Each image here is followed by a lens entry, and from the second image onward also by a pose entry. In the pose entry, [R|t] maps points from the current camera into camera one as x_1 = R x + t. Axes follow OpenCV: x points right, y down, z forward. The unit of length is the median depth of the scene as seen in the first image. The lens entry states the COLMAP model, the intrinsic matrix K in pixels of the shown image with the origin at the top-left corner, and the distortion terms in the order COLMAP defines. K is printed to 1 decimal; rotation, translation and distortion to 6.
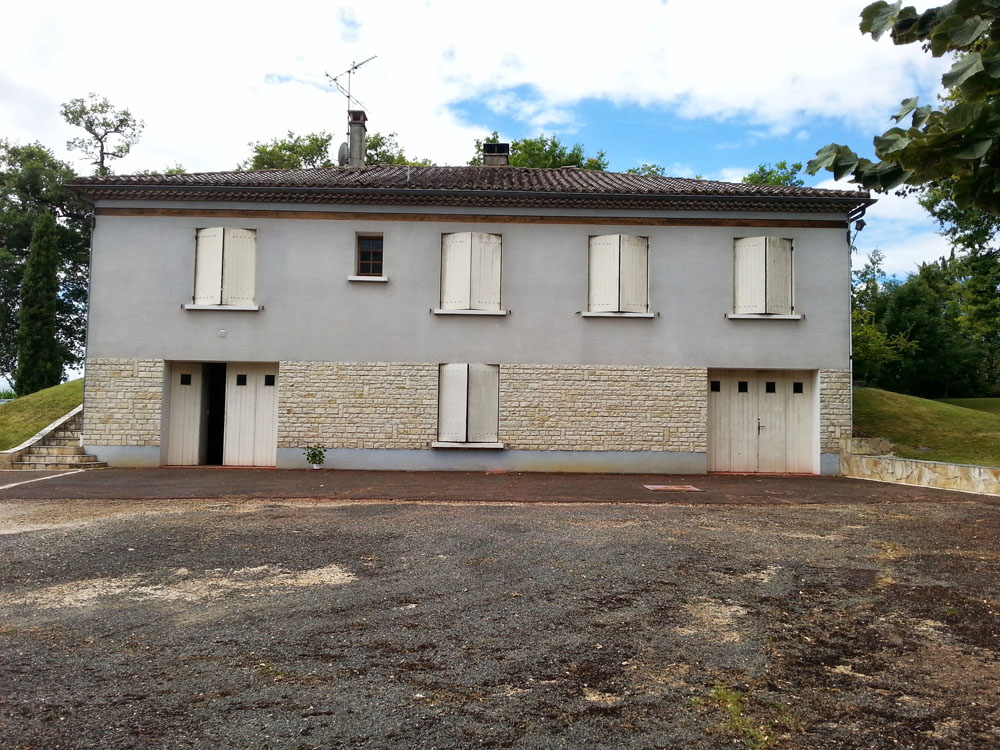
lens RADIAL K [[814.6, 0, 498.1], [0, 814.6, 391.7], [0, 0, 1]] dist [0.002910, 0.004833]
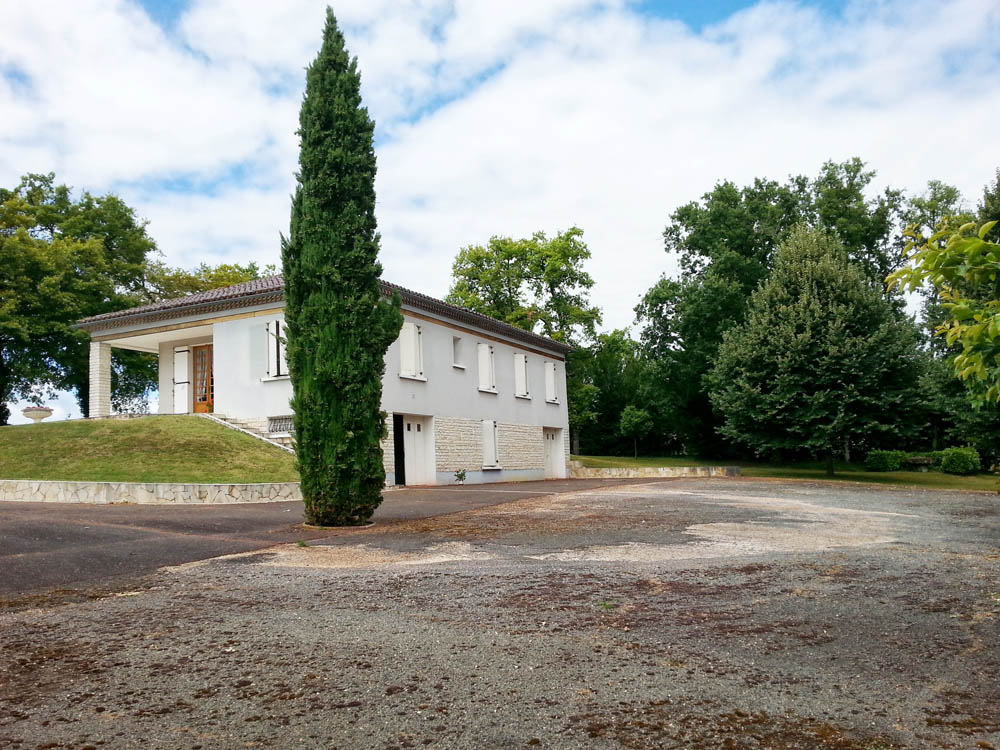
lens RADIAL K [[814.6, 0, 498.1], [0, 814.6, 391.7], [0, 0, 1]] dist [0.002910, 0.004833]
pose [[0.457735, 0.059447, 0.887099, -1.561293], [-0.008198, 0.998002, -0.062649, 0.012827], [-0.889051, 0.021404, 0.457308, 0.190823]]
